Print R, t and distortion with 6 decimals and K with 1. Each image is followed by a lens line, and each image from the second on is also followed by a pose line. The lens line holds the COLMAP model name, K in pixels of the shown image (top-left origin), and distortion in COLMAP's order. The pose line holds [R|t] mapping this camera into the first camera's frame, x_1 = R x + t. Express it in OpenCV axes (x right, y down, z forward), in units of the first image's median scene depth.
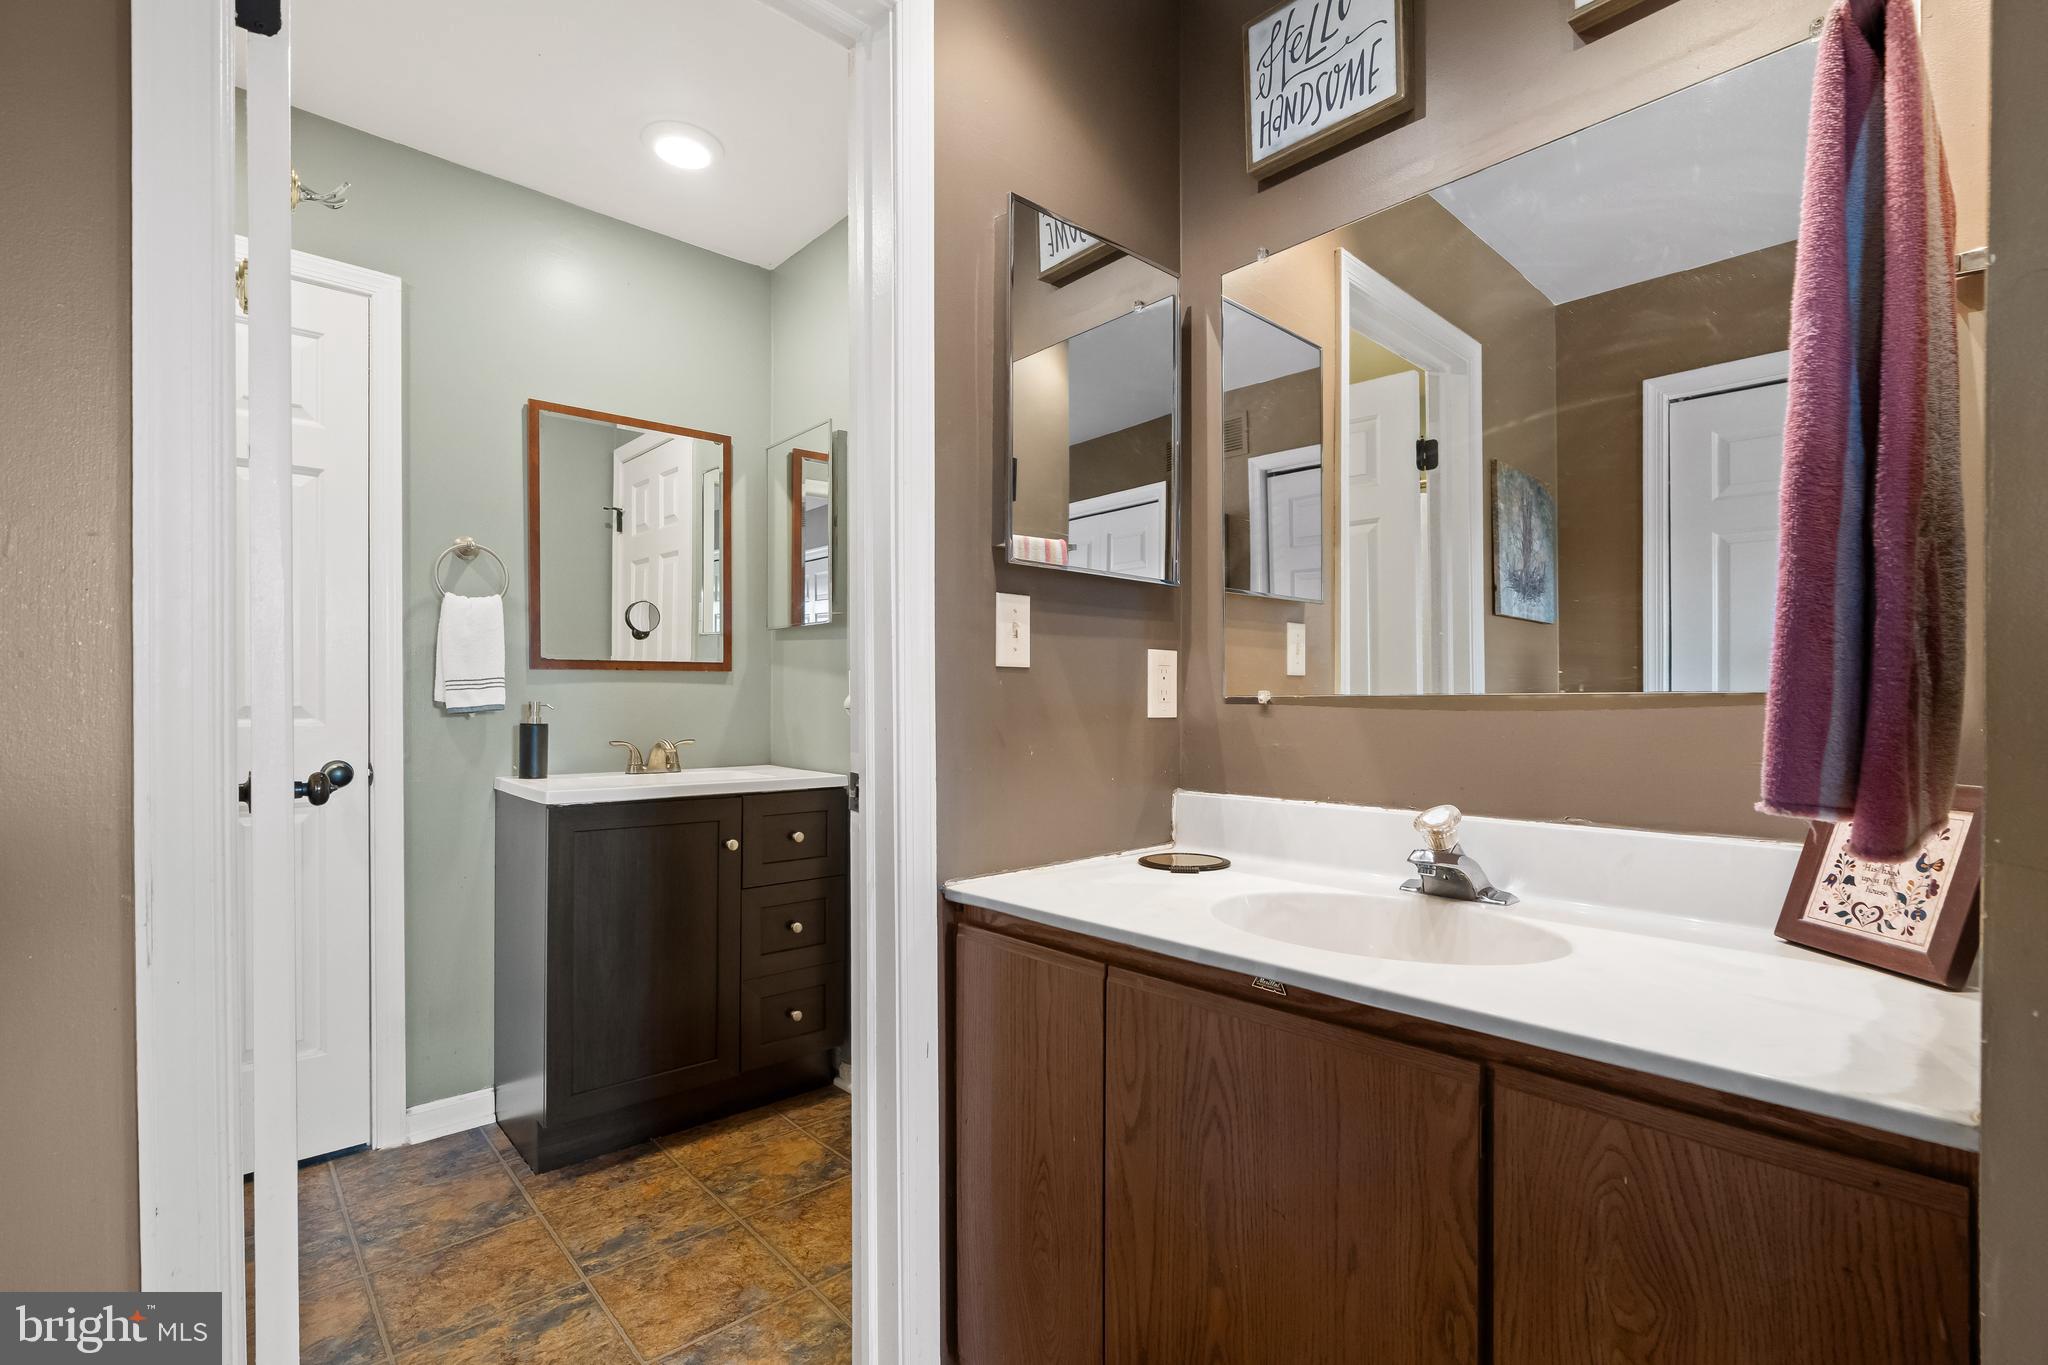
lens RADIAL K [[928.4, 0, 1024.6], [0, 928.4, 697.6], [0, 0, 1]] dist [-0.017797, 0.007564]
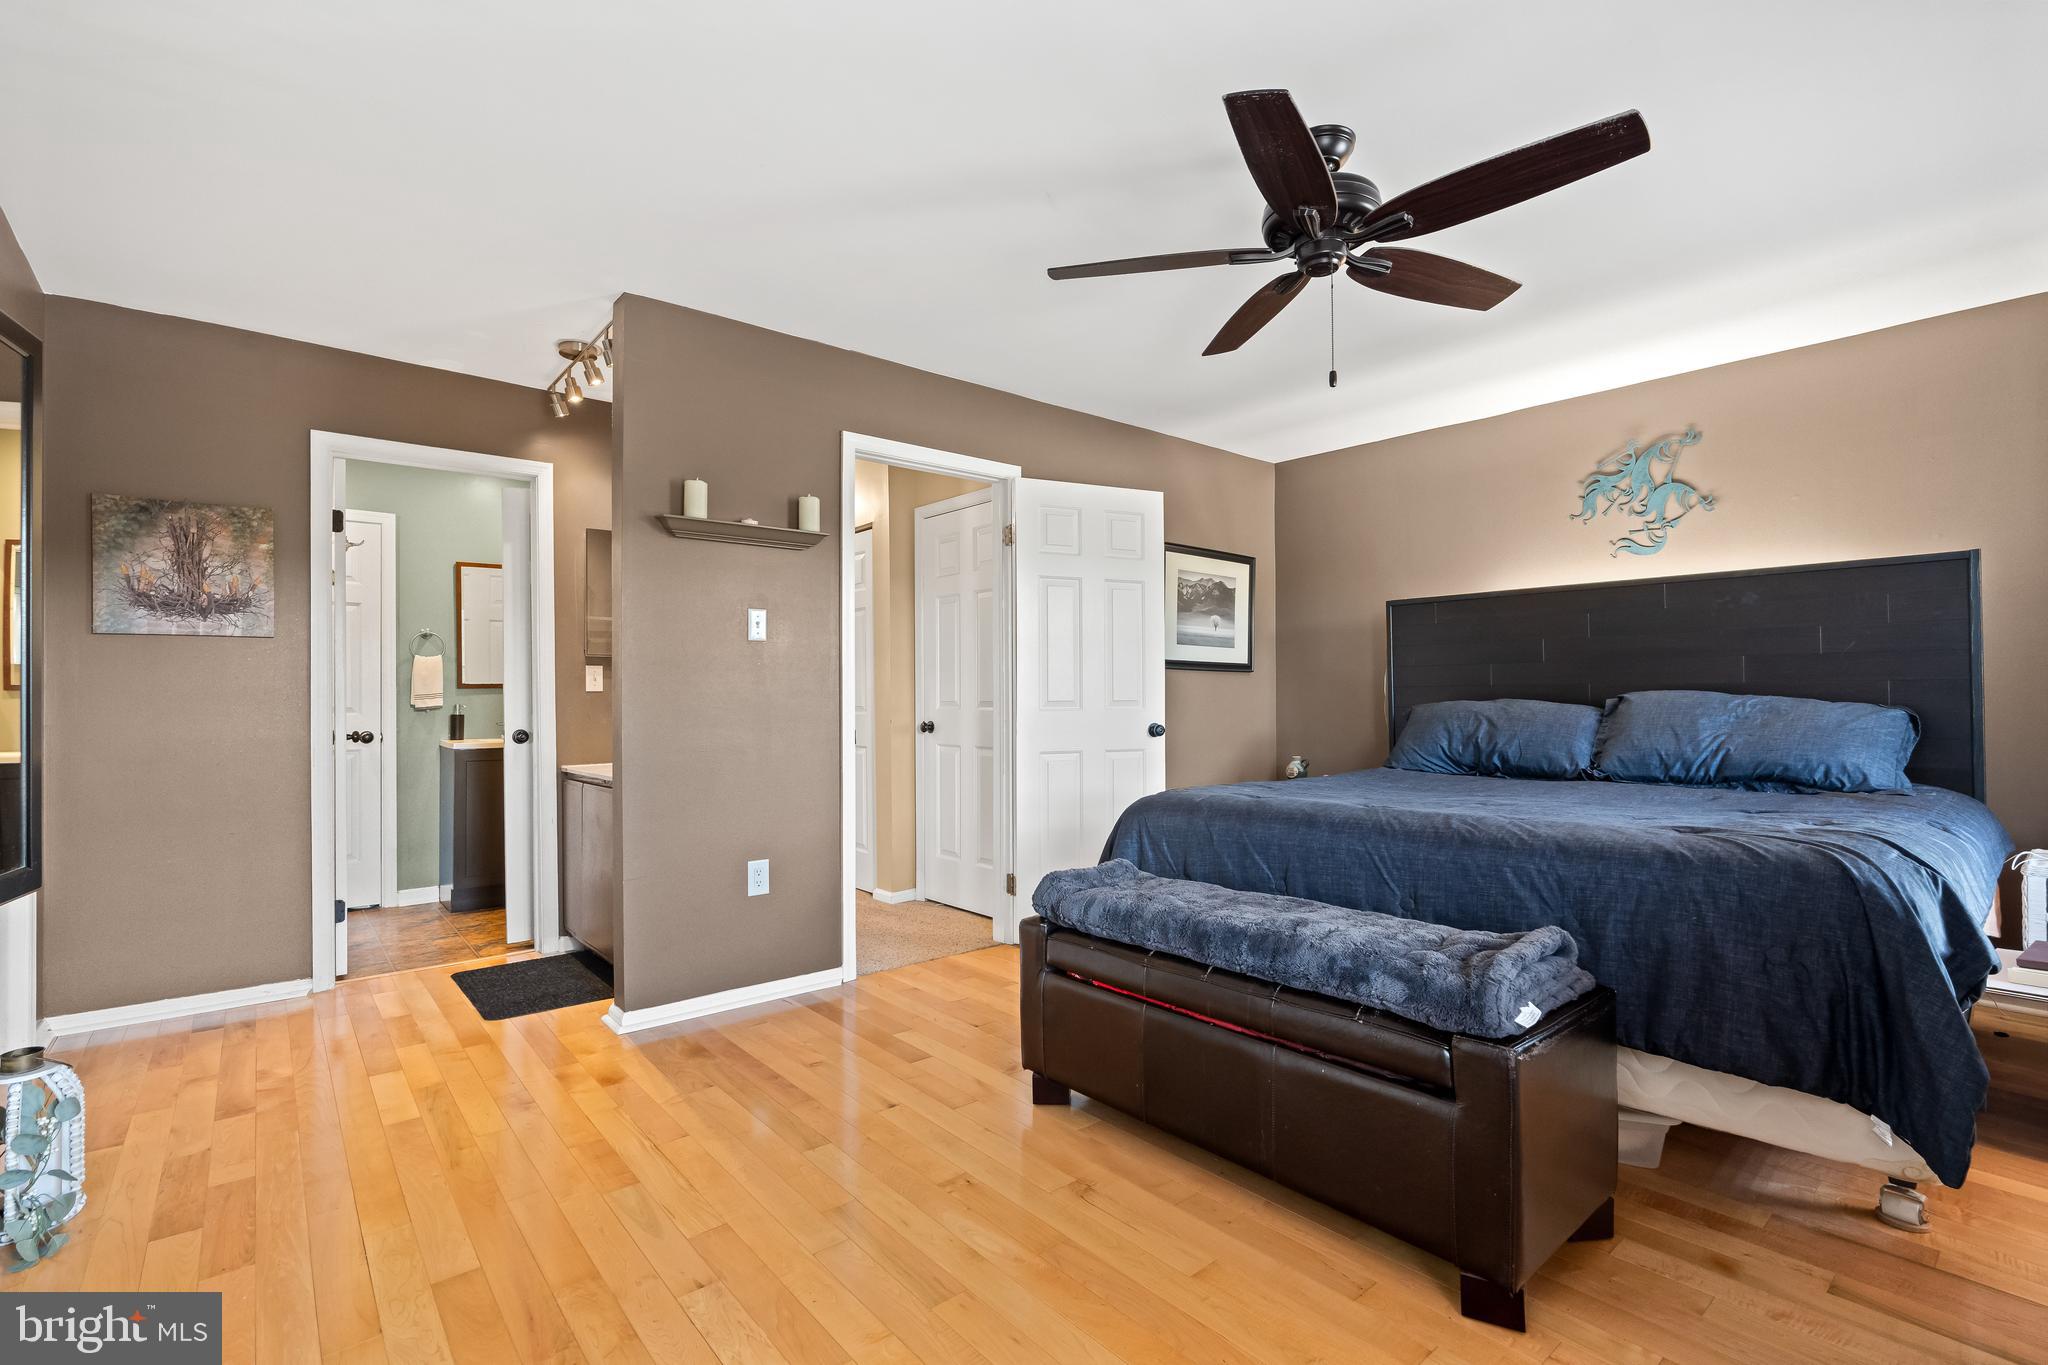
lens RADIAL K [[928.4, 0, 1031.9], [0, 928.4, 679.2], [0, 0, 1]] dist [-0.017797, 0.007564]
pose [[0.999309, -0.007081, -0.036492, 0.903971], [0.006625, 0.999899, -0.012590, -0.018276], [0.036577, 0.012339, 0.999255, -1.121597]]
